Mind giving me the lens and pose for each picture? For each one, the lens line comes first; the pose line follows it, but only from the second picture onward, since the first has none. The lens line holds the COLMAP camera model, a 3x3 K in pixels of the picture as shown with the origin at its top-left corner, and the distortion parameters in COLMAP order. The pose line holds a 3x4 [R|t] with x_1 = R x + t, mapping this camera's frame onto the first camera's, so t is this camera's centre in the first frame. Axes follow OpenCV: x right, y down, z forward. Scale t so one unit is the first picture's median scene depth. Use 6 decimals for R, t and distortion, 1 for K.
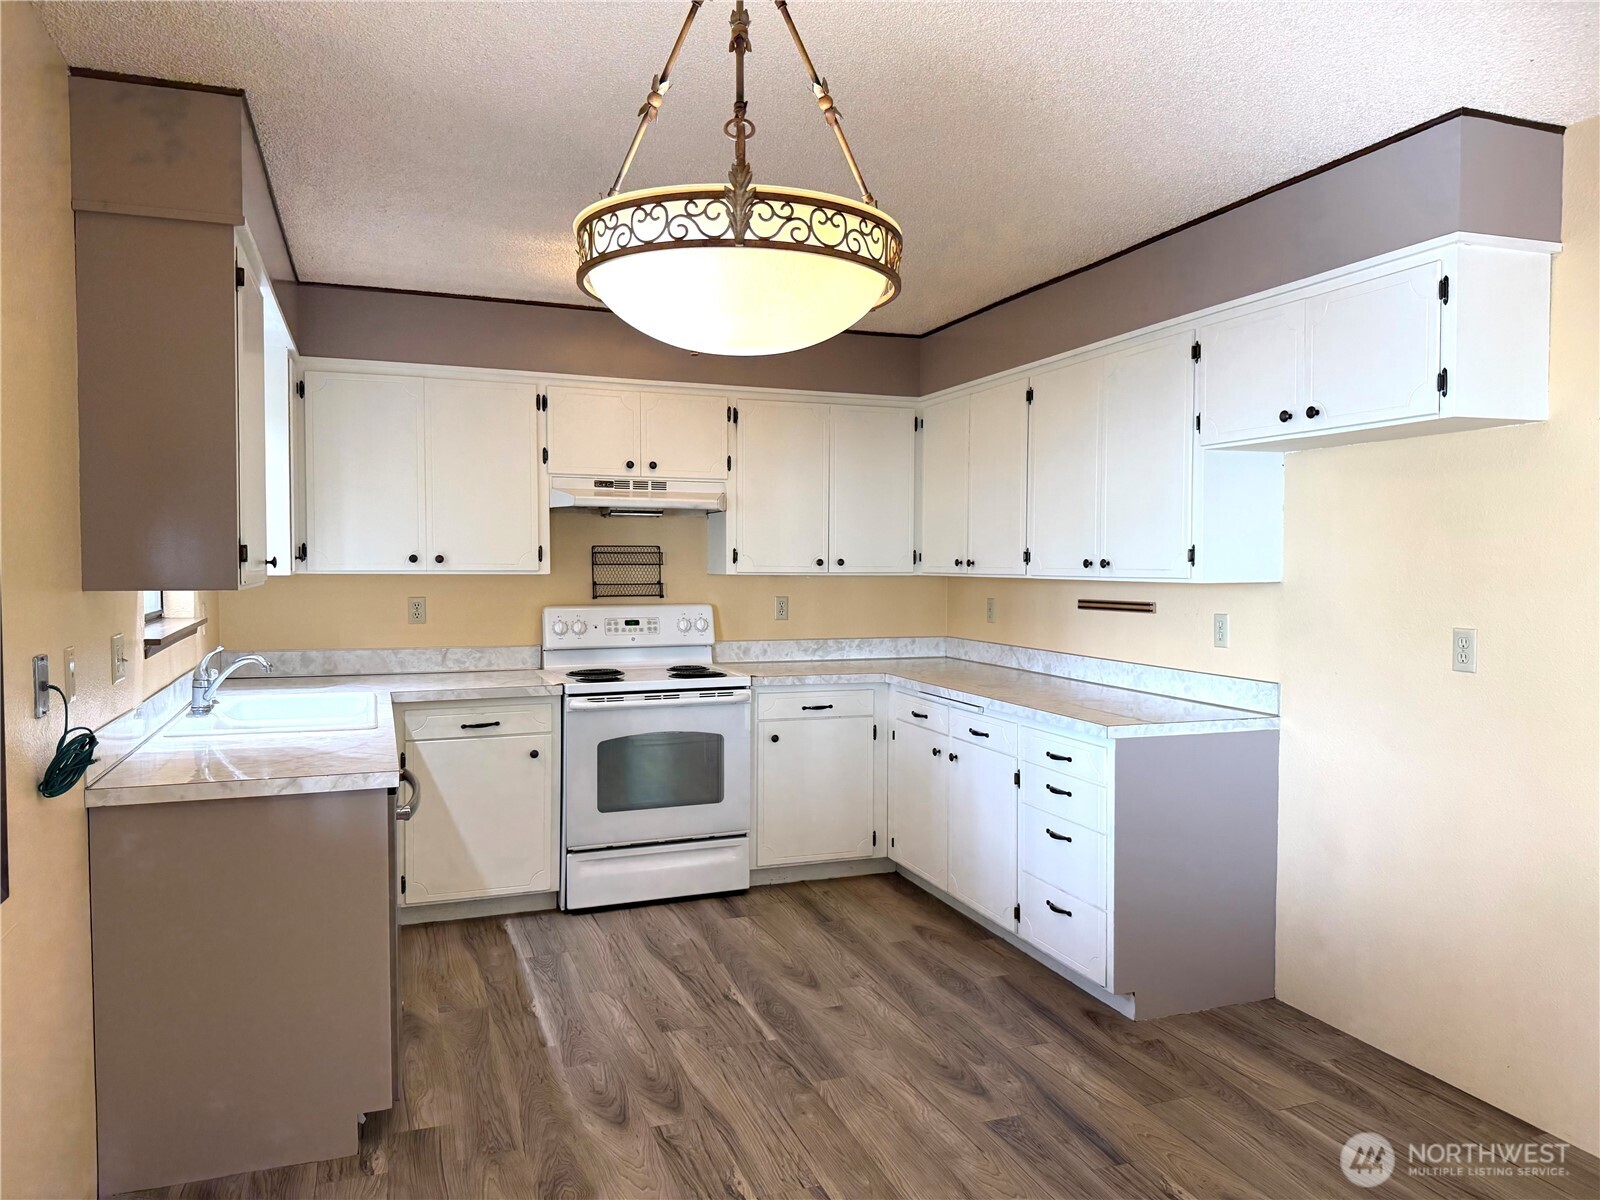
lens RADIAL K [[1114.5, 0, 802.1], [0, 1114.5, 596.6], [0, 0, 1]] dist [0.143331, -0.243803]
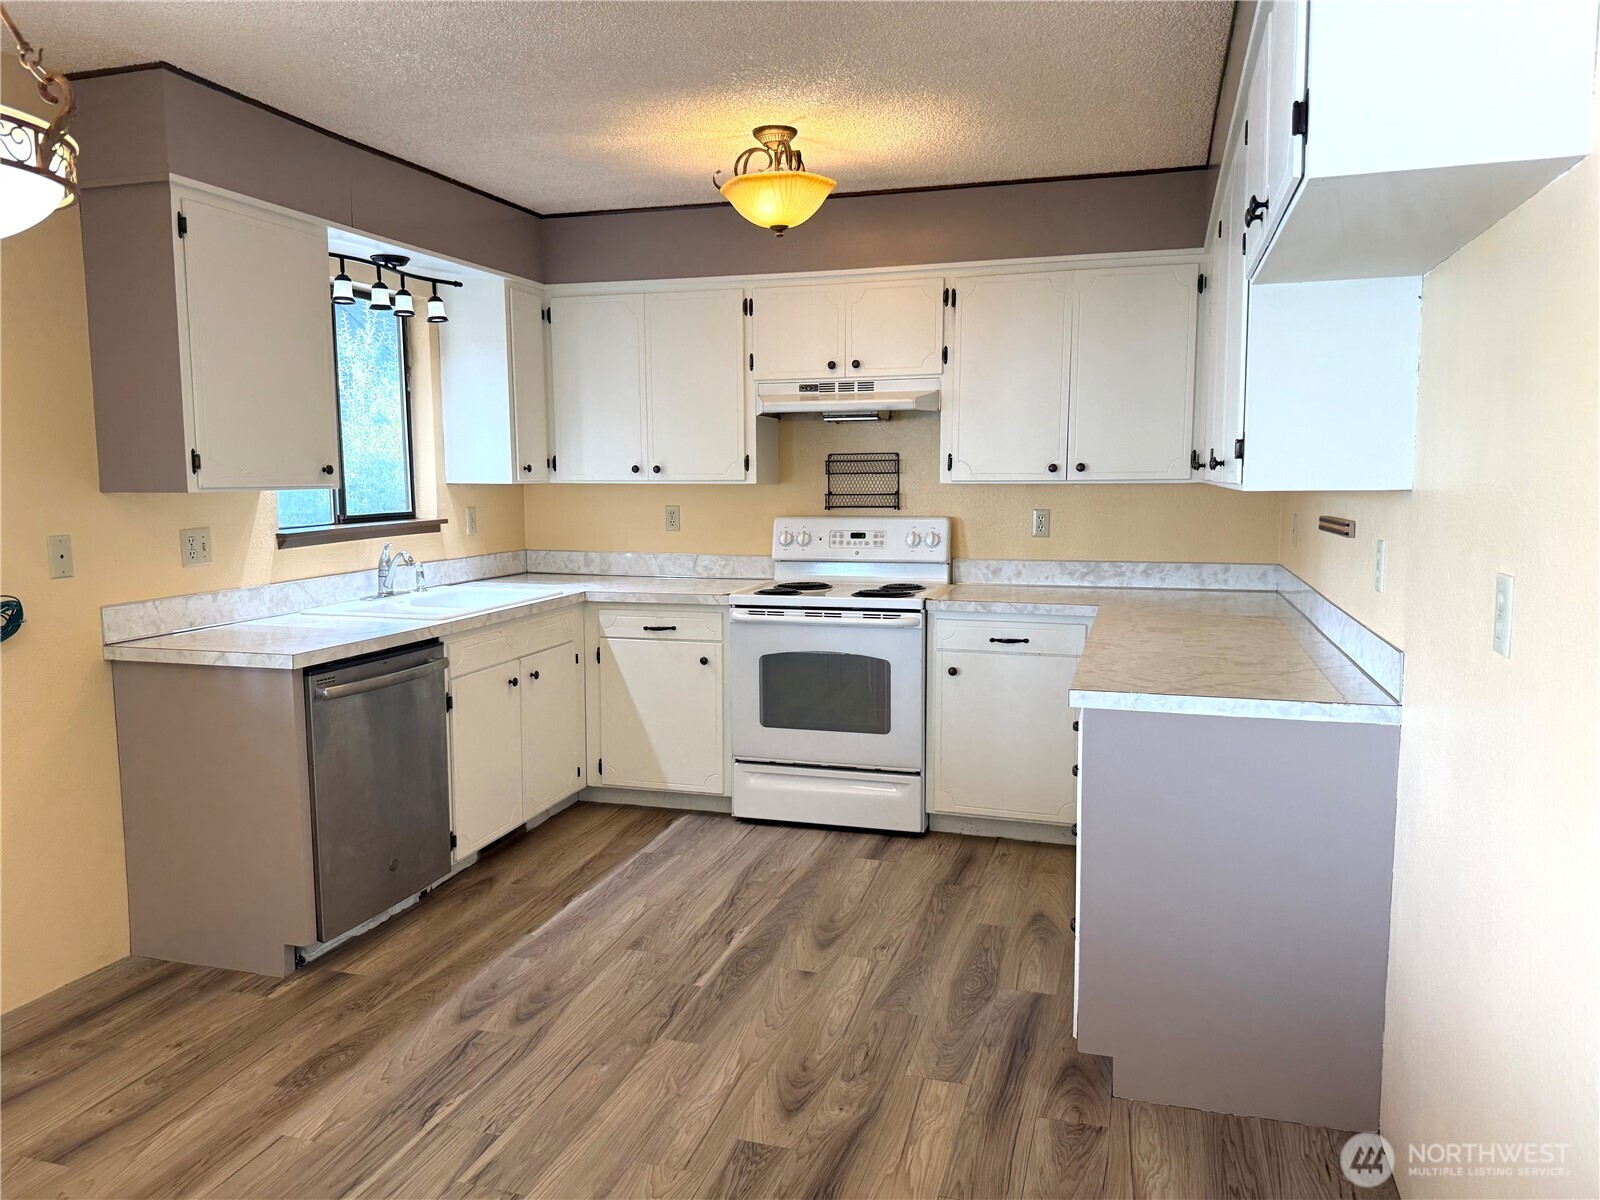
lens RADIAL K [[1114.5, 0, 802.1], [0, 1114.5, 596.6], [0, 0, 1]] dist [0.143331, -0.243803]
pose [[0.796696, 0.058259, -0.601566, 0.408334], [-0.012344, 0.996704, 0.080178, -0.000164], [0.604254, -0.056452, 0.794789, 0.237121]]
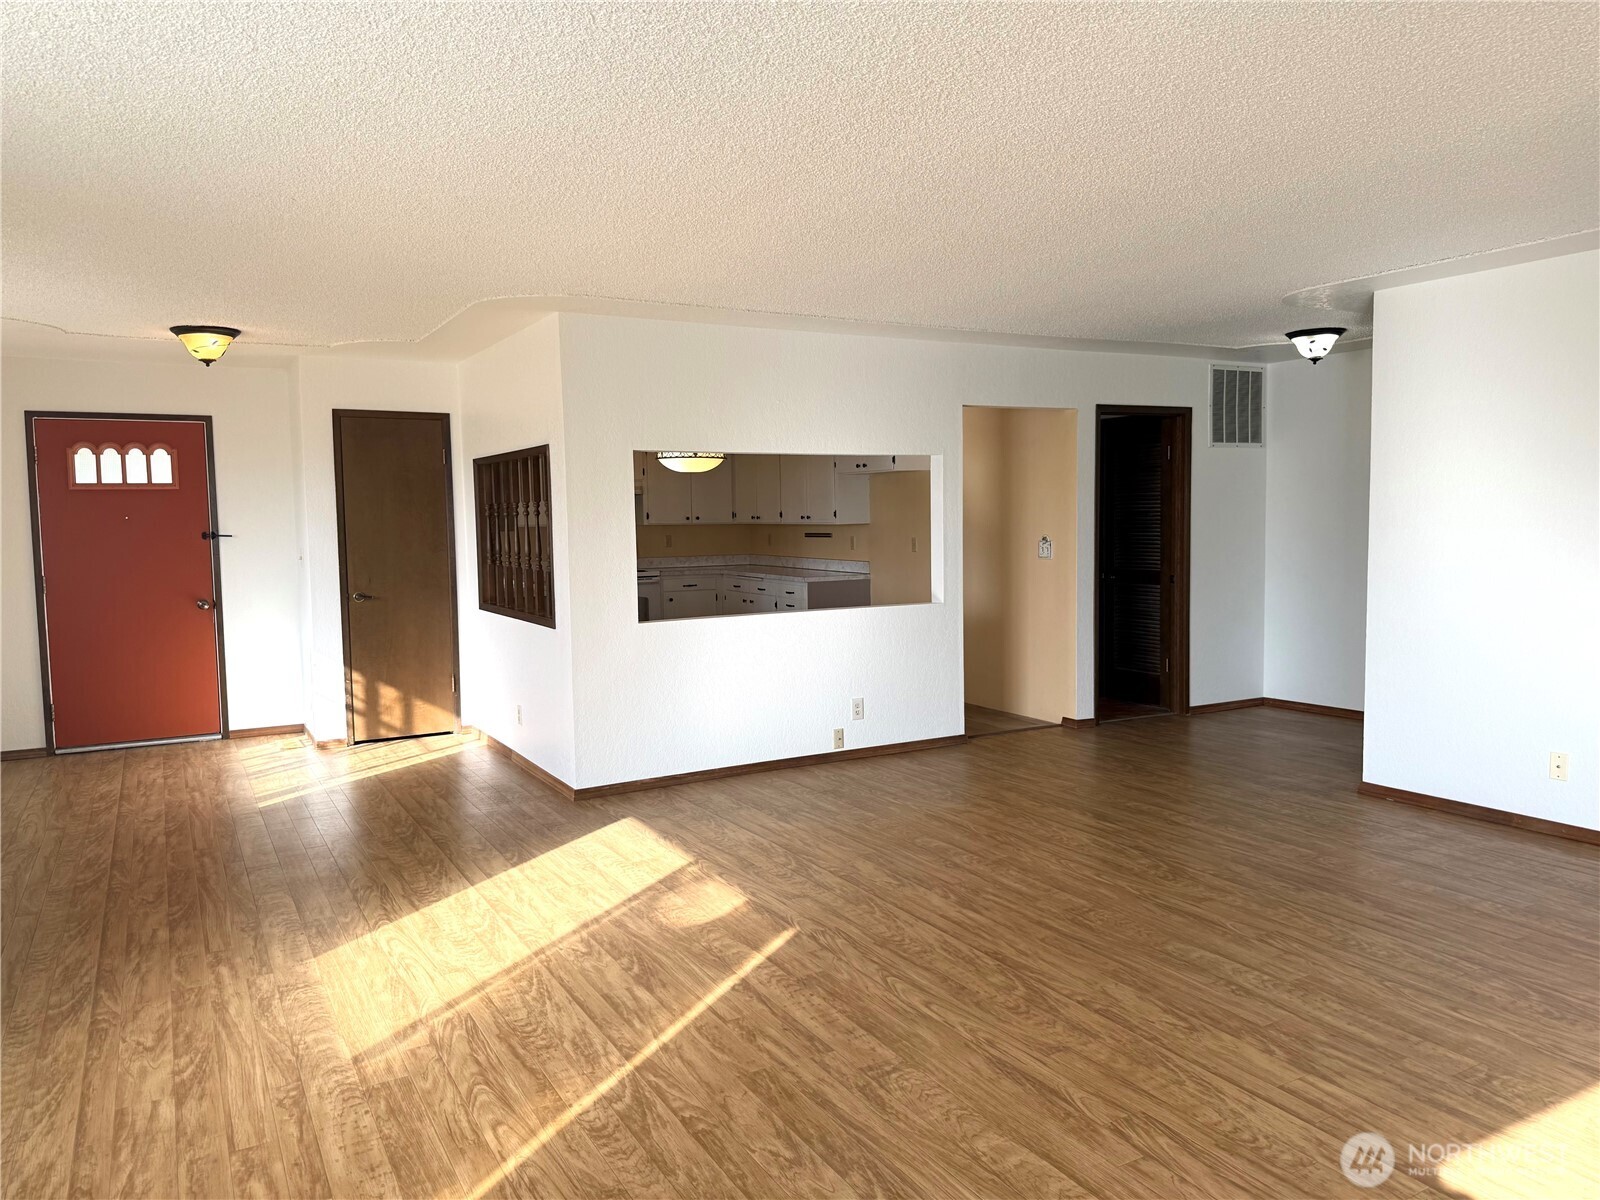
lens RADIAL K [[1119.8, 0, 800.0], [0, 1119.8, 600.0], [0, 0, 1]] dist [-0.008675, 0.001278]
pose [[0.987442, -0.028802, 0.155332, -0.116050], [0.021536, 0.998603, 0.048258, 0.027503], [-0.156505, -0.044306, 0.986683, -1.203645]]
